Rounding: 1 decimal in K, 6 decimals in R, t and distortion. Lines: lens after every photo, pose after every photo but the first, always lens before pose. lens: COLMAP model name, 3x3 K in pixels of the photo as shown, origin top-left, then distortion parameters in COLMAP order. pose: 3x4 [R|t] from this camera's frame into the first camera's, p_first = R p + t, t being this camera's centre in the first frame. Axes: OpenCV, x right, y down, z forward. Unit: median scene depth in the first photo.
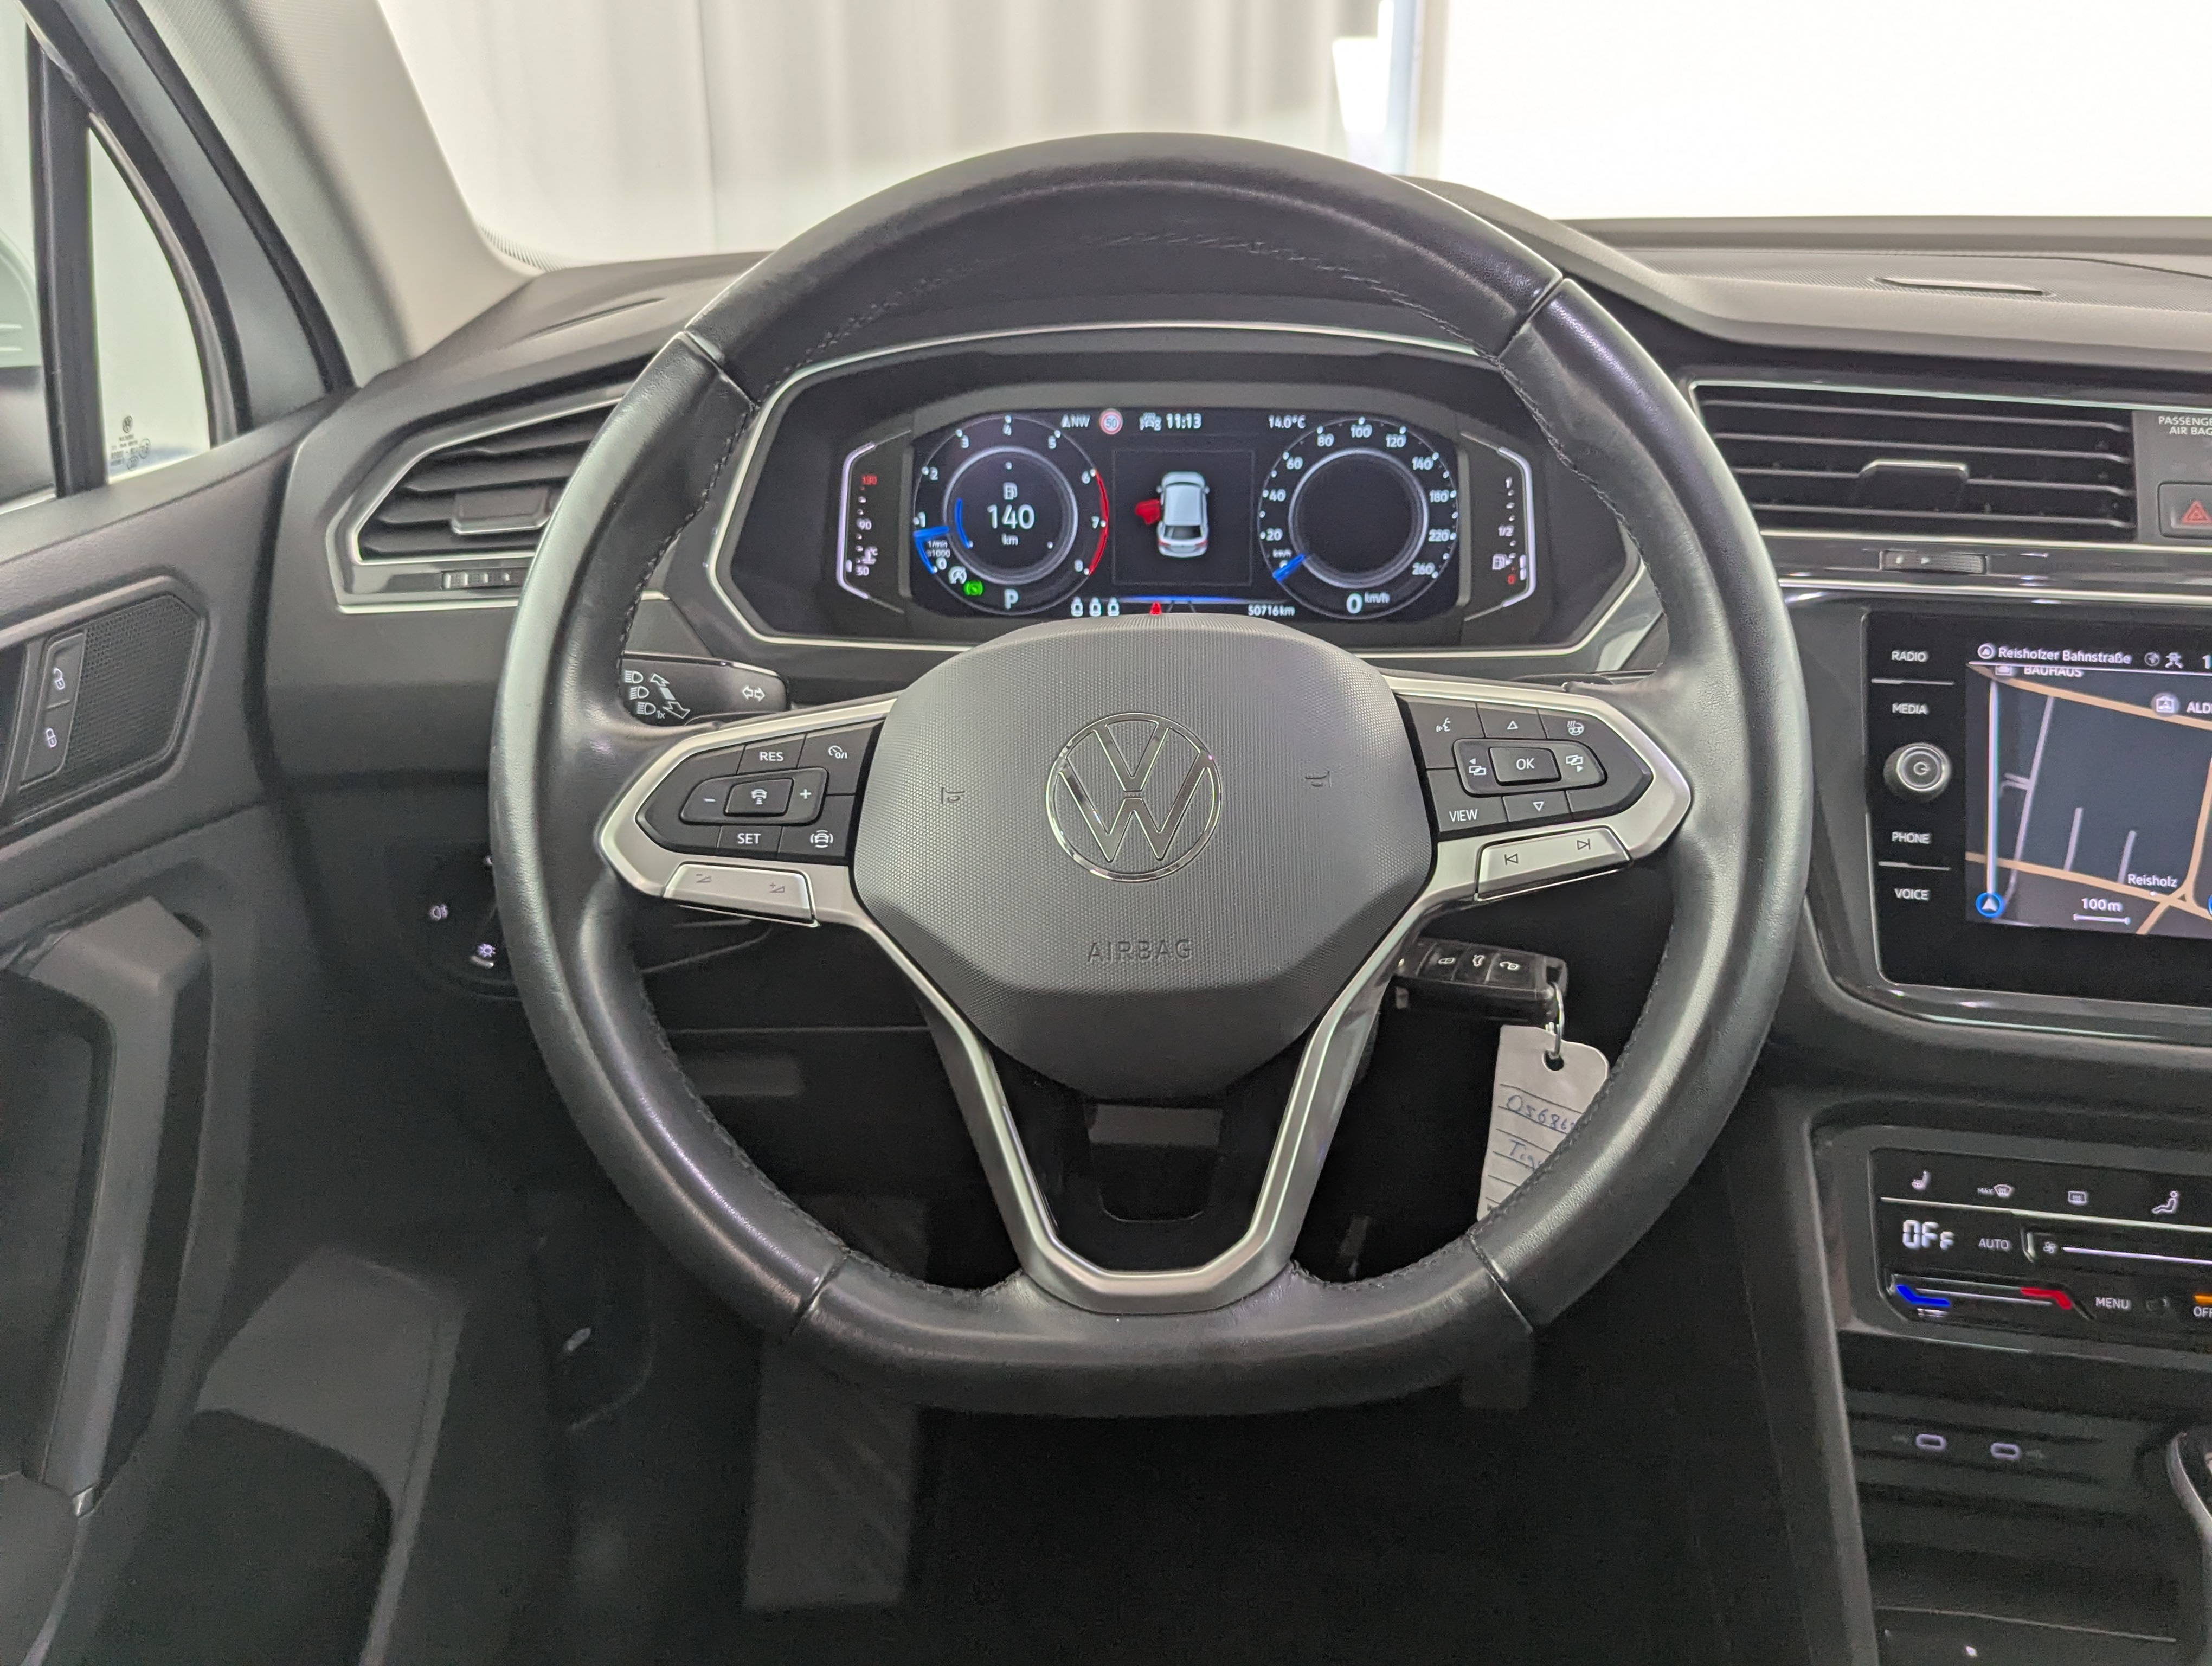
lens RADIAL K [[2010.0, 0, 1099.2], [0, 2010.0, 854.8], [0, 0, 1]] dist [0.030415, 0.000000]
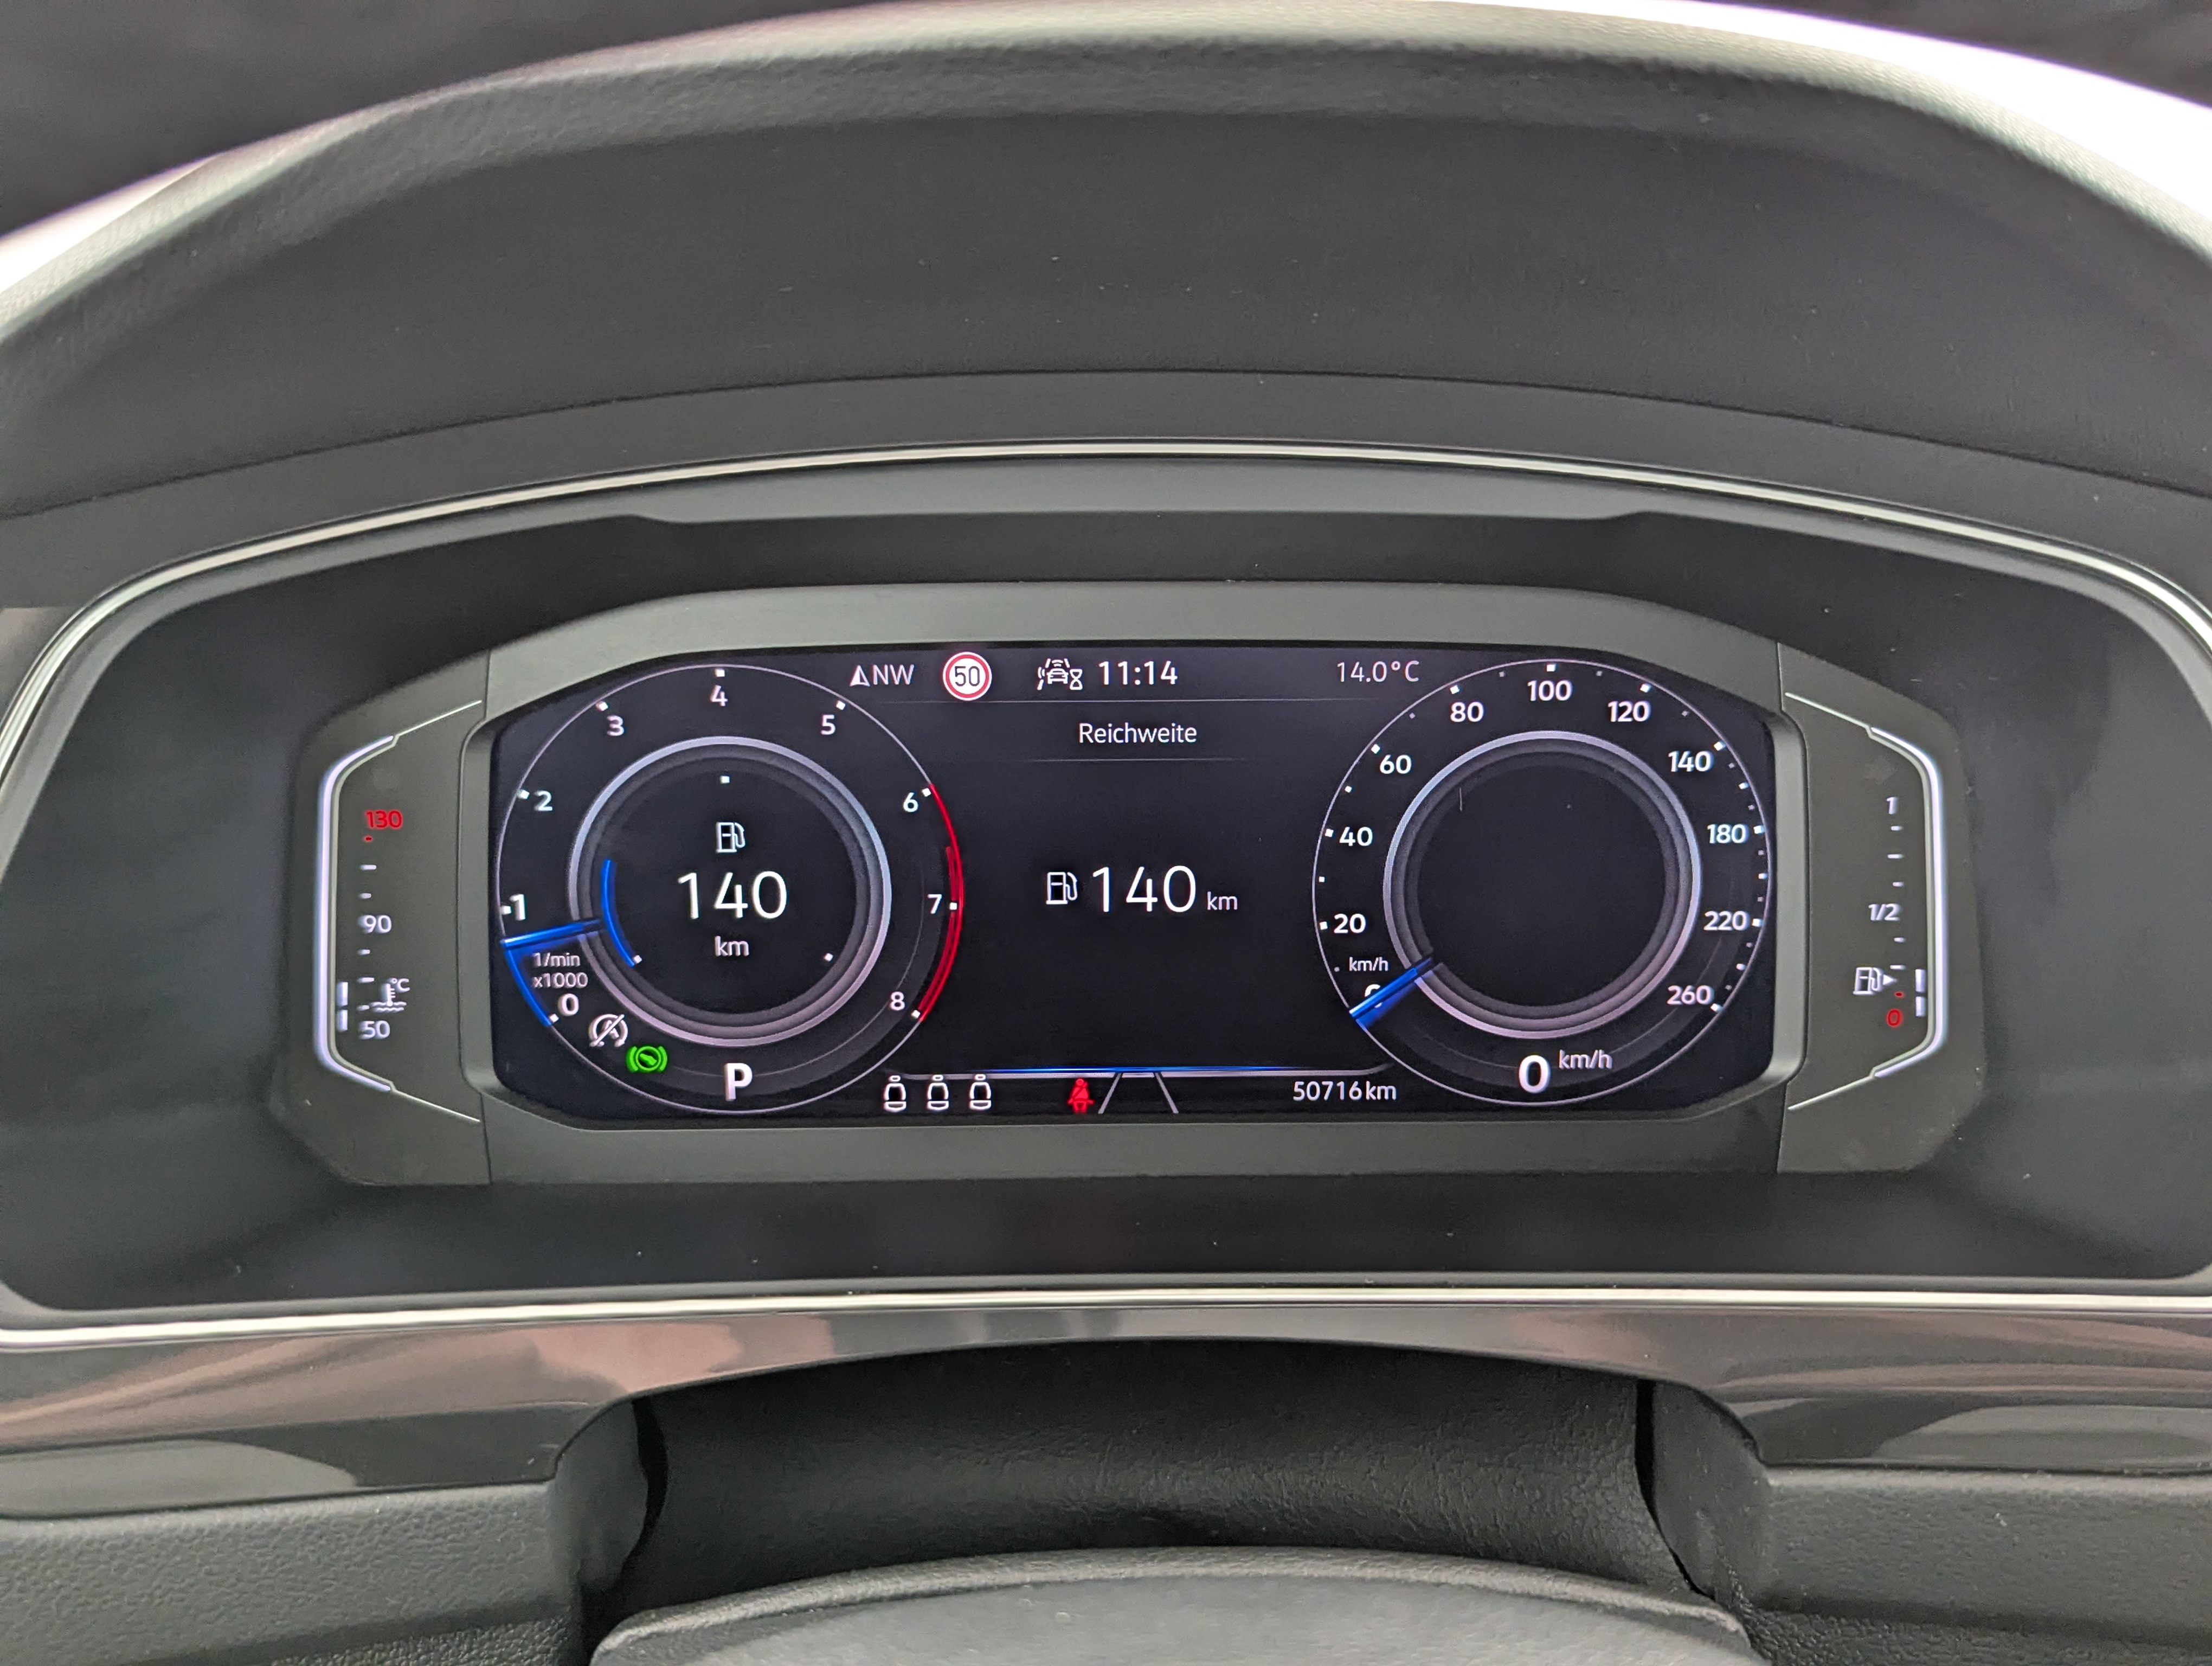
lens RADIAL K [[2010.0, 0, 1116.2], [0, 2010.0, 830.5], [0, 0, 1]] dist [0.030415, 0.000000]
pose [[0.993033, -0.025472, 0.115049, -0.012452], [0.034350, 0.996527, -0.075859, -0.151054], [-0.112717, 0.079282, 0.990459, 0.586625]]
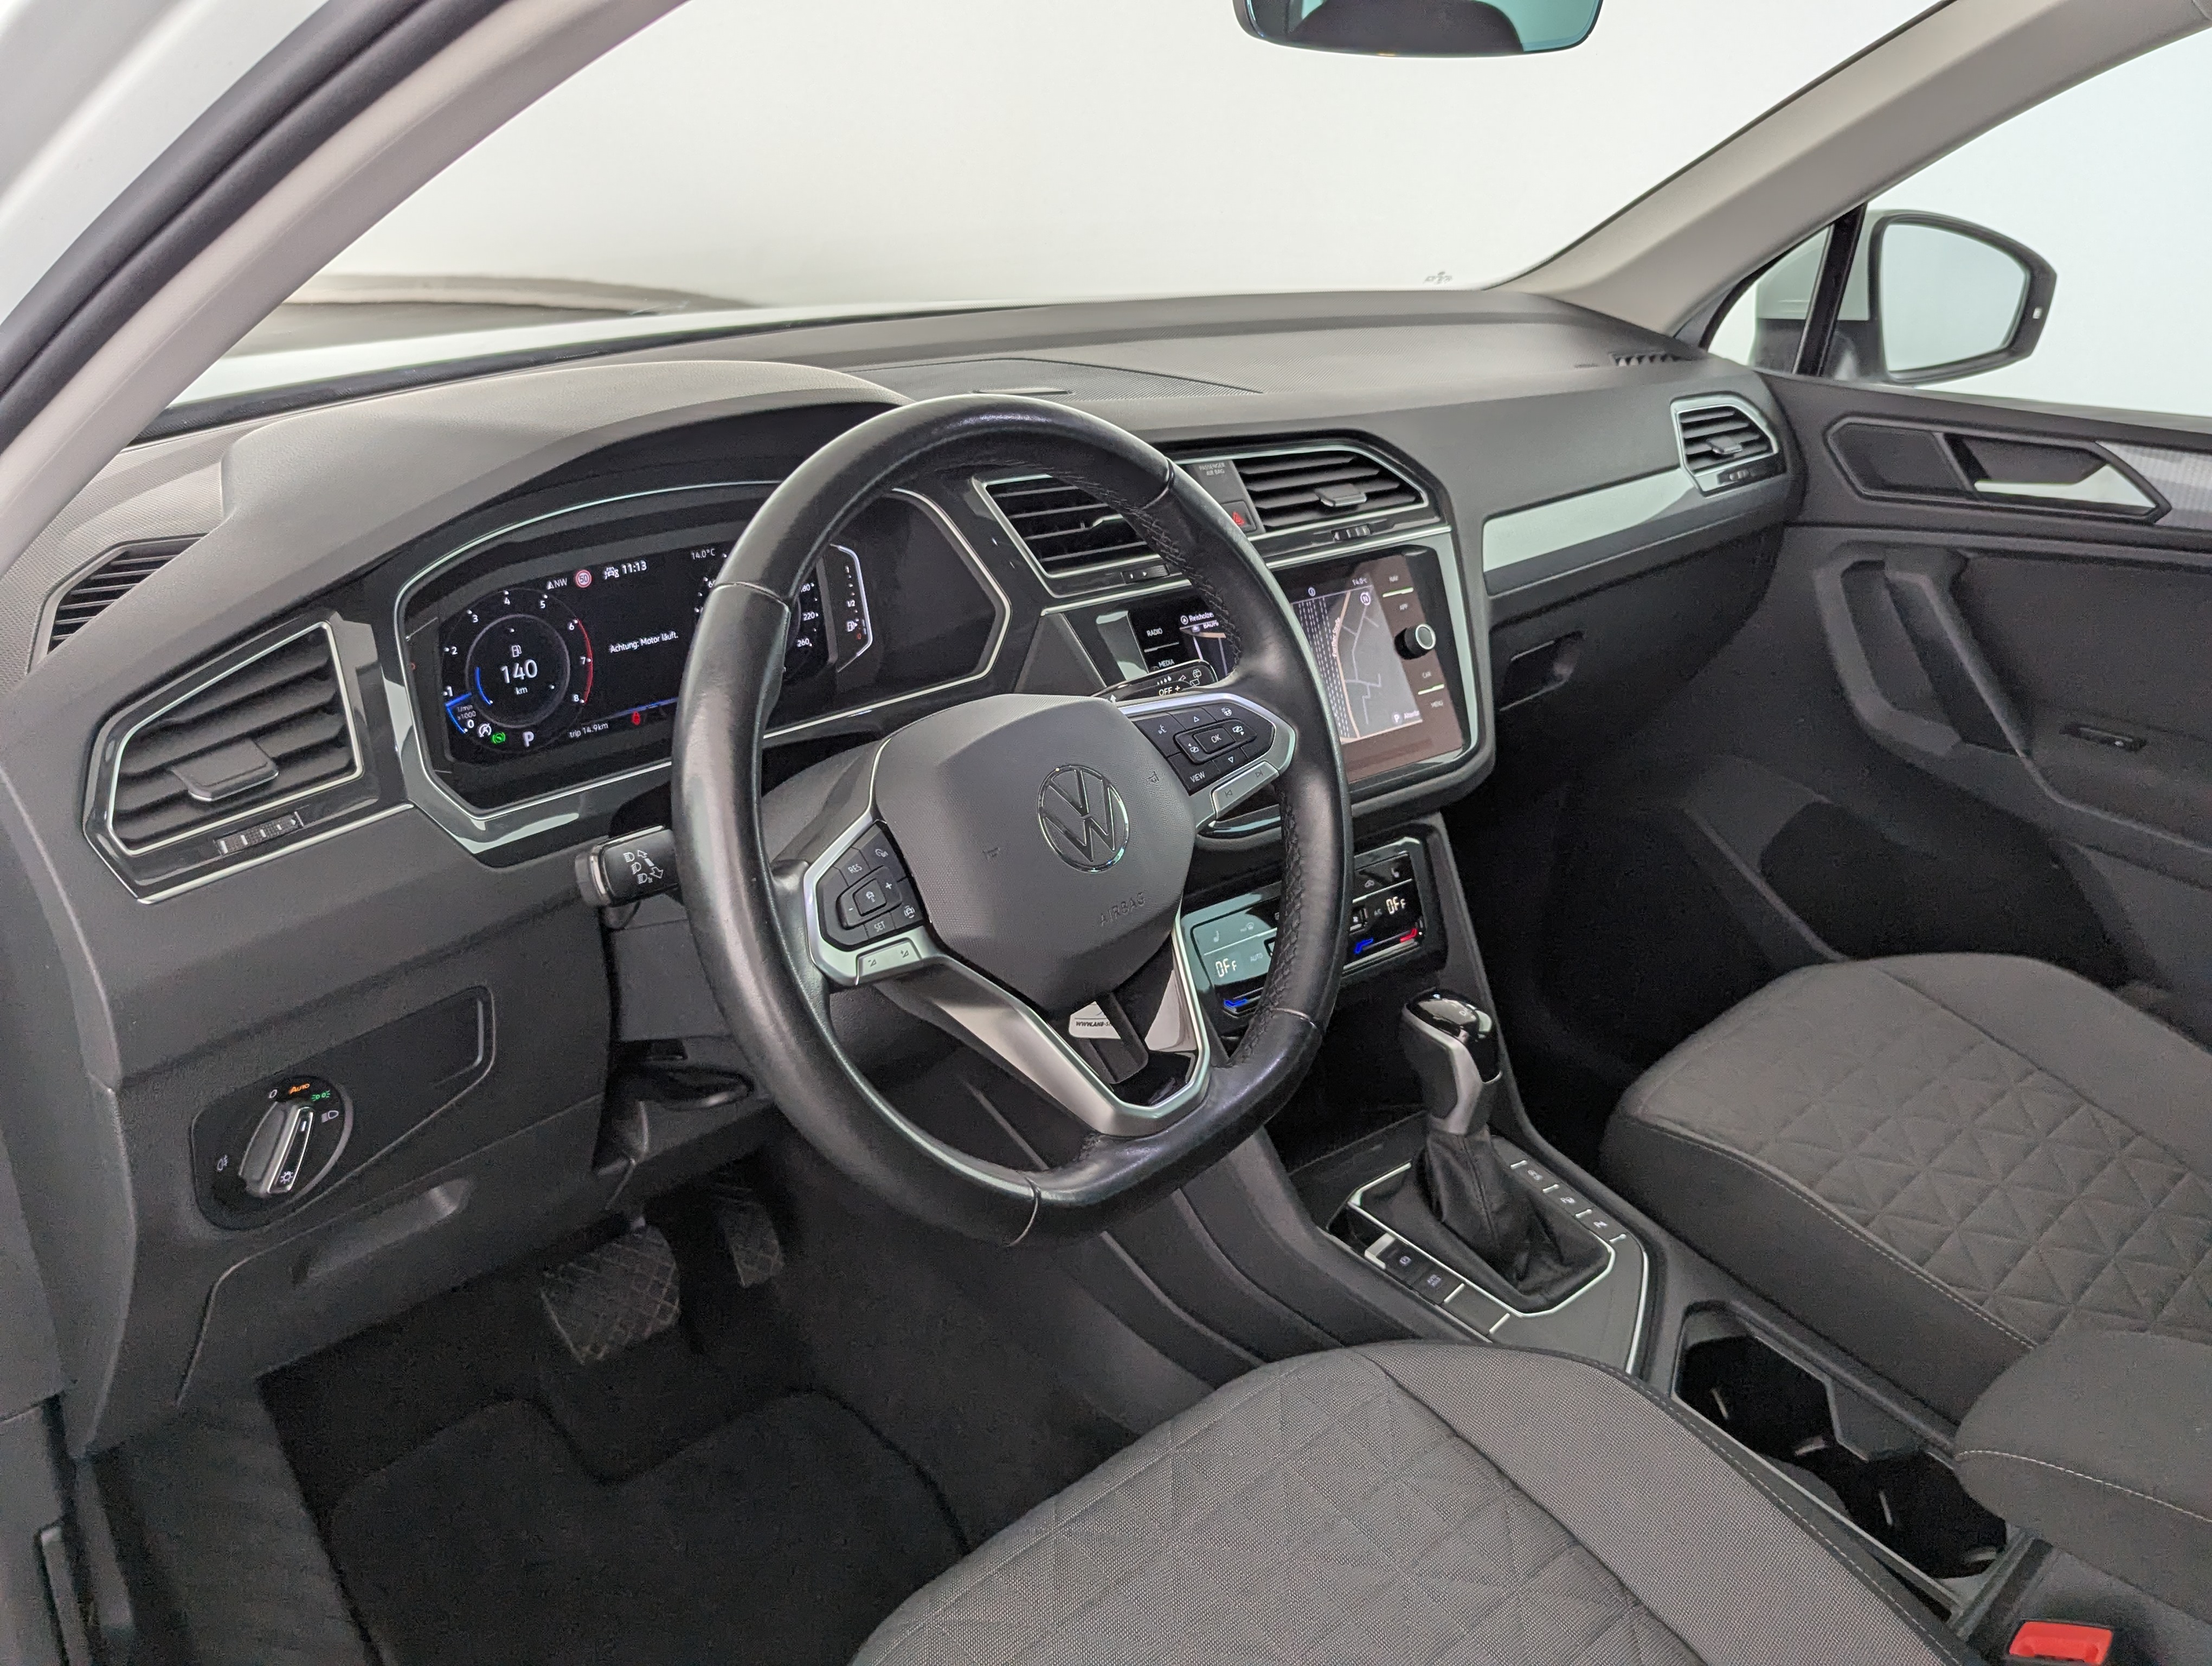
lens RADIAL K [[2010.0, 0, 1156.1], [0, 2010.0, 832.0], [0, 0, 1]] dist [0.030415, 0.000000]
pose [[0.611580, -0.278833, 0.740421, -0.740794], [0.265691, 0.953874, 0.139759, -0.148529], [-0.745237, 0.111250, 0.657453, -0.050291]]
